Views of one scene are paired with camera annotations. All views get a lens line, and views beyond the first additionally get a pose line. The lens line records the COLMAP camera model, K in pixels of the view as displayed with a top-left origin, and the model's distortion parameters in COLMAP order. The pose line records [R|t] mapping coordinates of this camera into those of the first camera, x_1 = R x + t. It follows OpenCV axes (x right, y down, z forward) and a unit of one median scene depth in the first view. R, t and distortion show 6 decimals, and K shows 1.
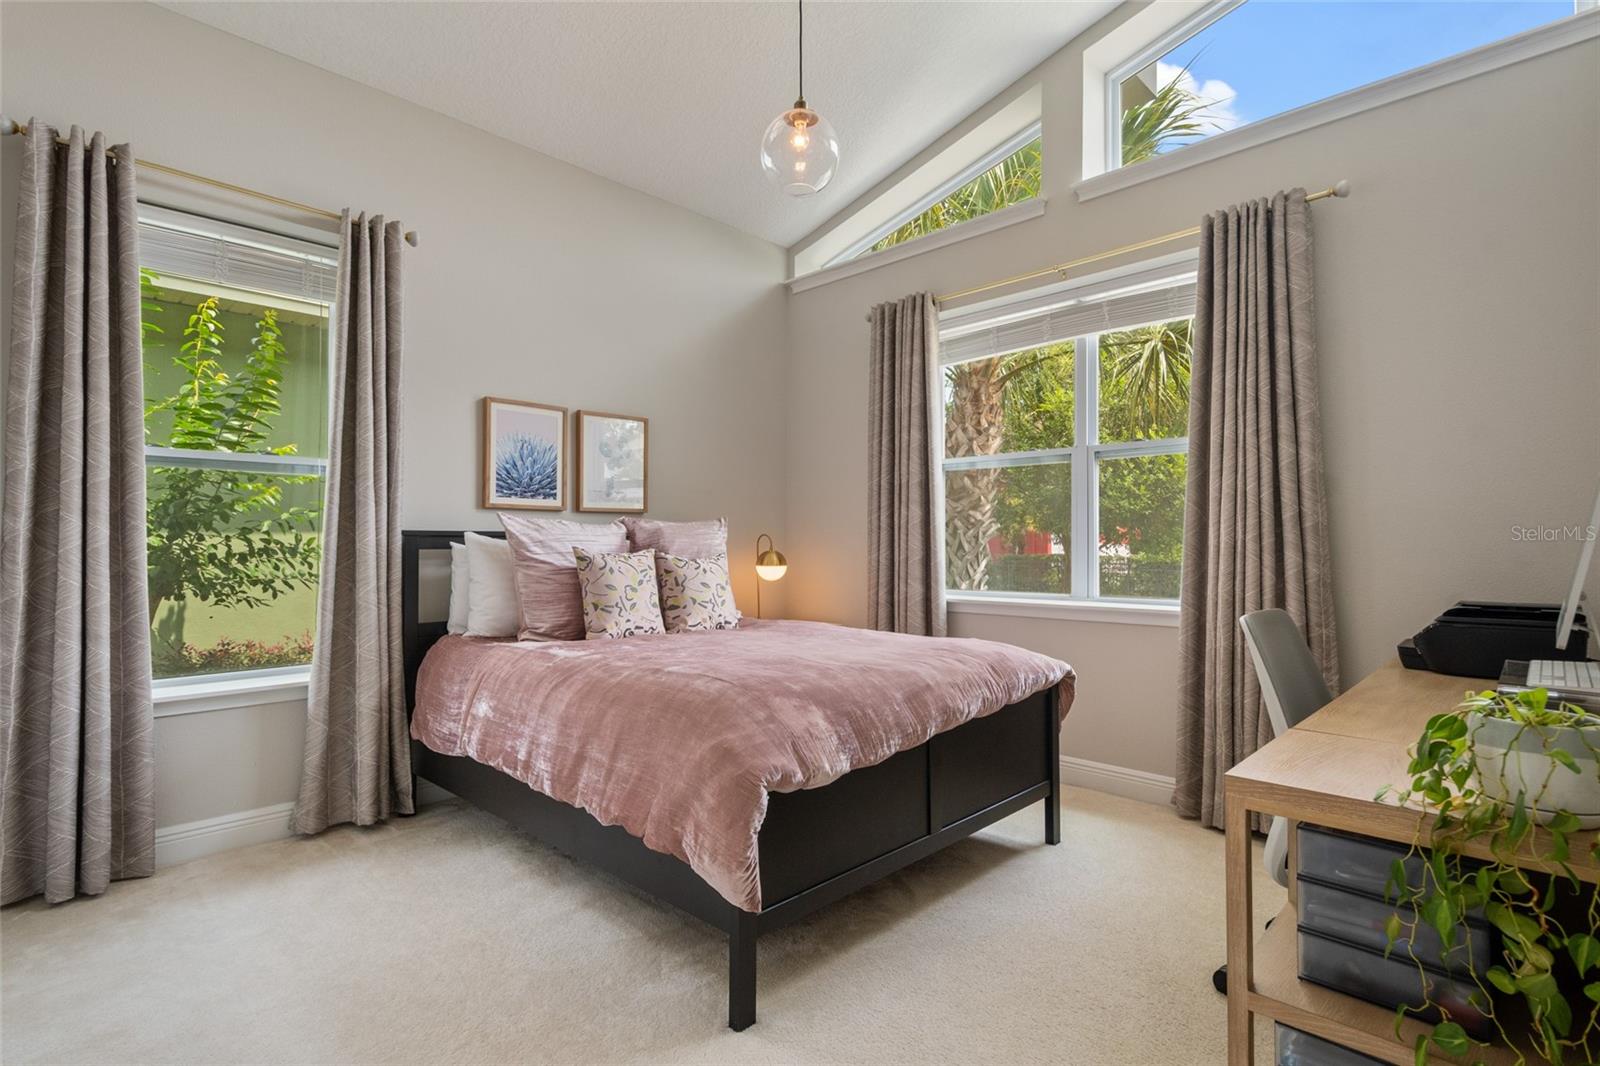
lens RADIAL K [[771.0, 0, 796.7], [0, 771.0, 532.2], [0, 0, 1]] dist [0.017028, -0.001368]
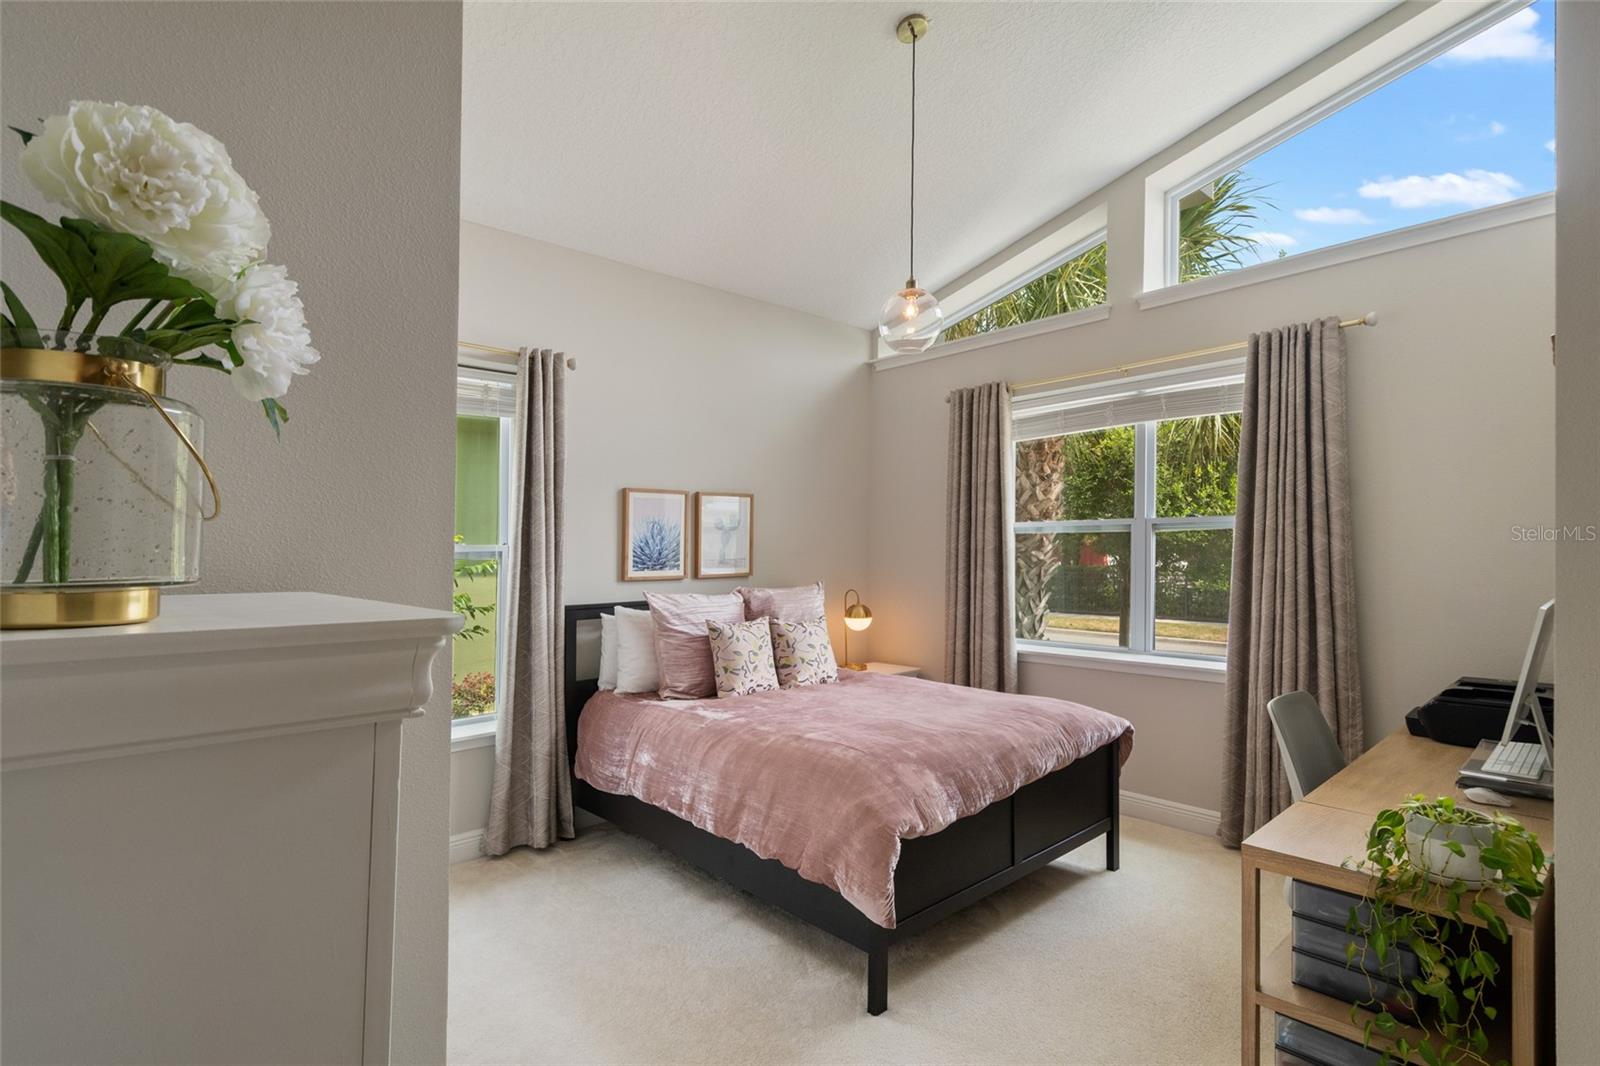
lens RADIAL K [[771.0, 0, 818.5], [0, 771.0, 569.8], [0, 0, 1]] dist [0.017028, -0.001368]
pose [[0.999235, -0.004342, -0.038865, -0.072905], [0.005780, 0.999300, 0.036957, -0.105615], [0.038678, -0.037153, 0.998561, -0.187799]]
